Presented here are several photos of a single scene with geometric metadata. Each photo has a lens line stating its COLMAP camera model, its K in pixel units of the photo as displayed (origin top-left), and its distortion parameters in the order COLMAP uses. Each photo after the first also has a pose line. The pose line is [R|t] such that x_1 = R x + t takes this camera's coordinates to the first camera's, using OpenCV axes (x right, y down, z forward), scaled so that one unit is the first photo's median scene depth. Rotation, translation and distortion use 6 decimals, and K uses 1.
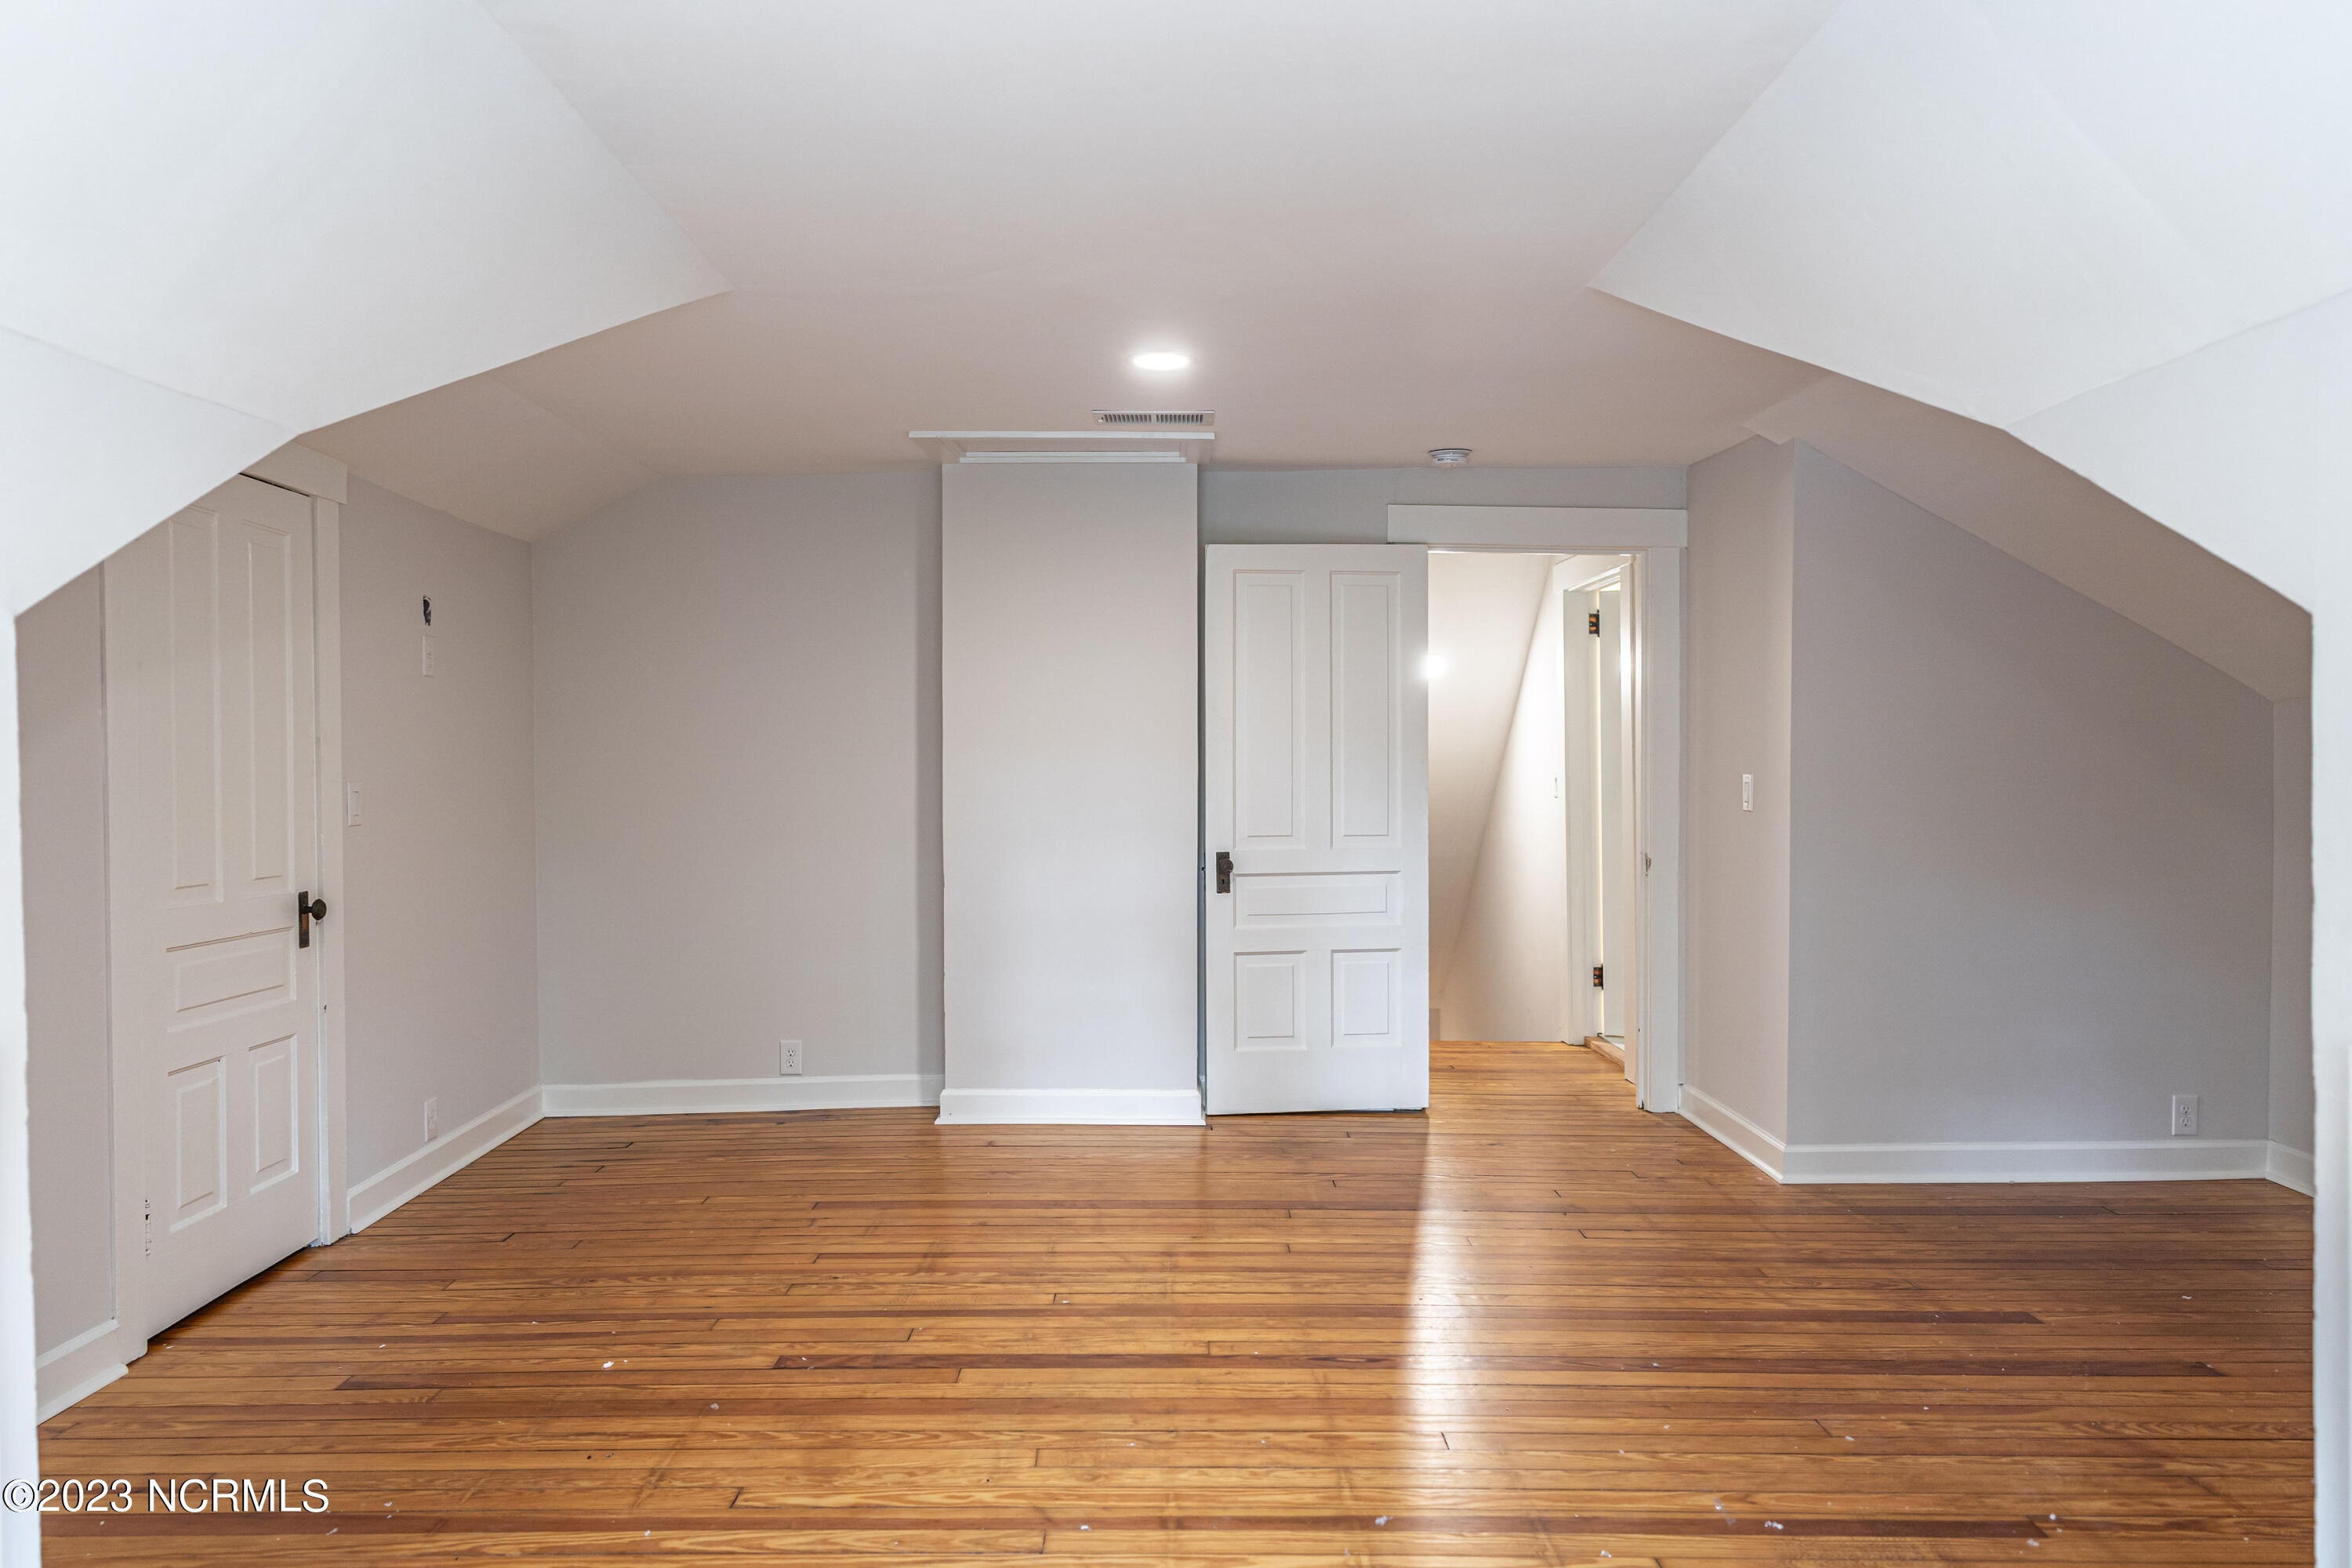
lens RADIAL K [[1583.7, 0, 1169.6], [0, 1583.7, 780.5], [0, 0, 1]] dist [0.003363, 0.000798]
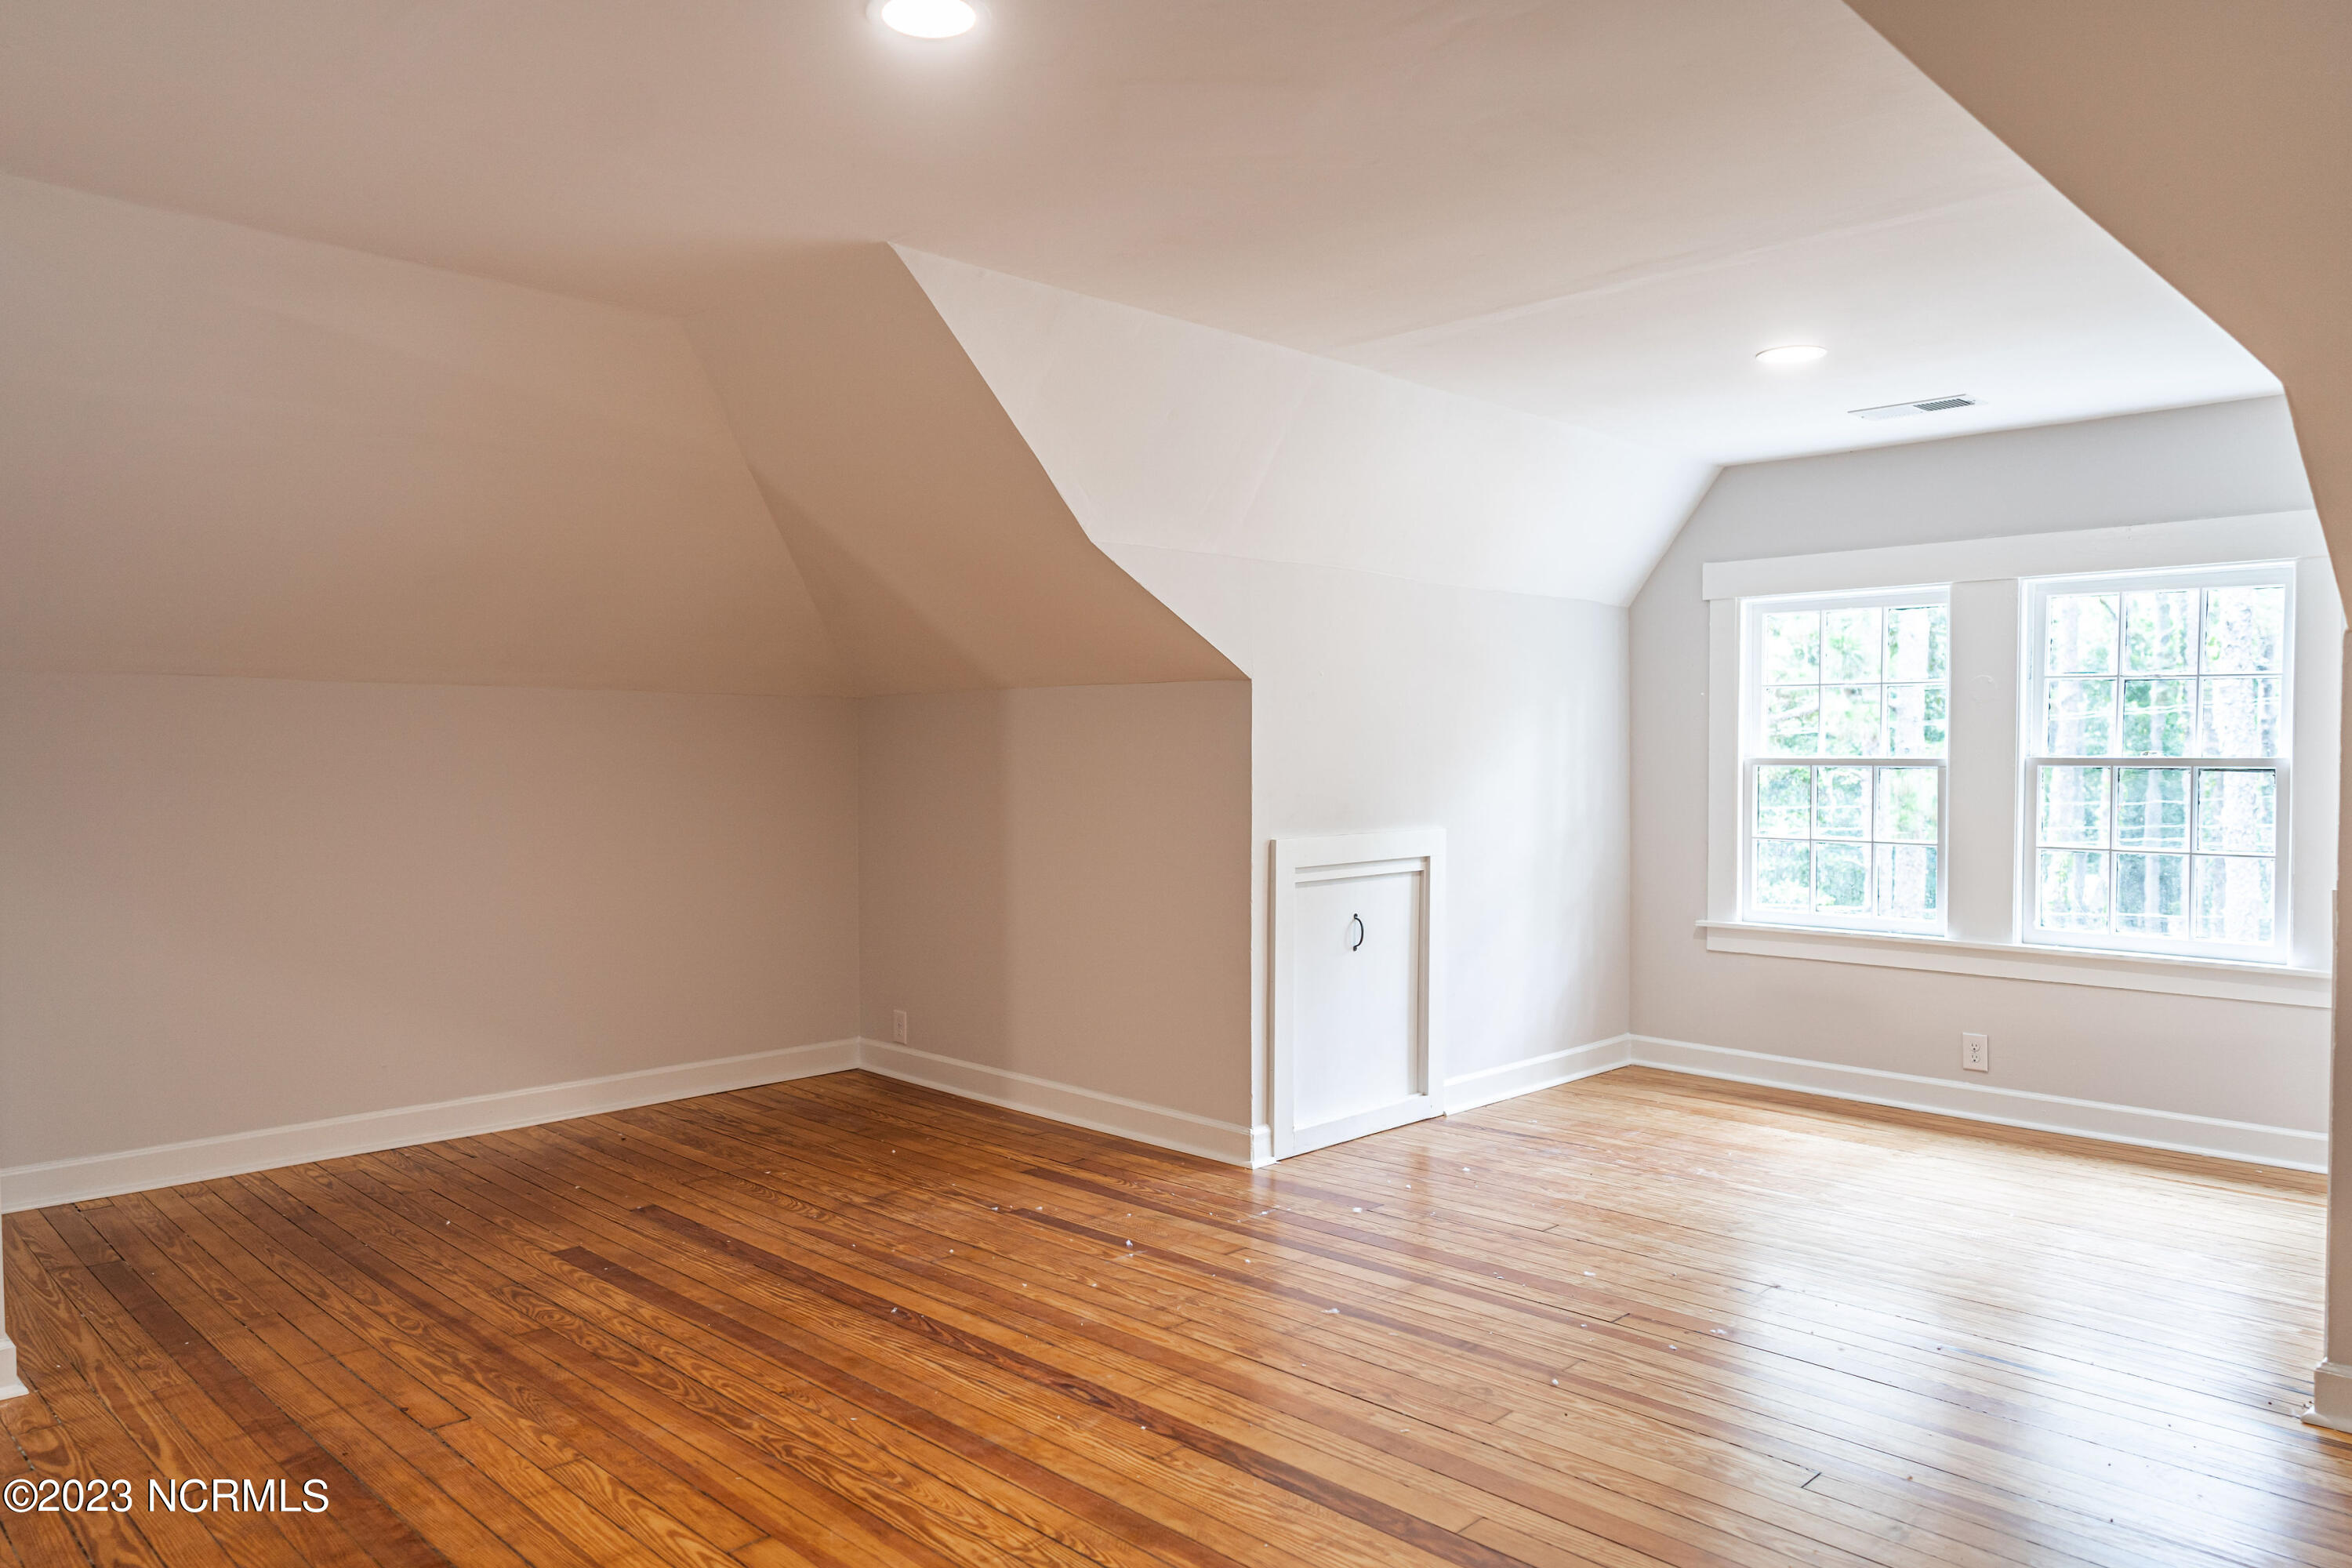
lens RADIAL K [[1583.7, 0, 1172.3], [0, 1583.7, 783.3], [0, 0, 1]] dist [0.003363, 0.000798]
pose [[-0.705449, -0.008166, 0.708714, -0.558343], [0.014556, 0.999556, 0.026006, -0.000994], [-0.708611, 0.028662, -0.705017, 1.600908]]
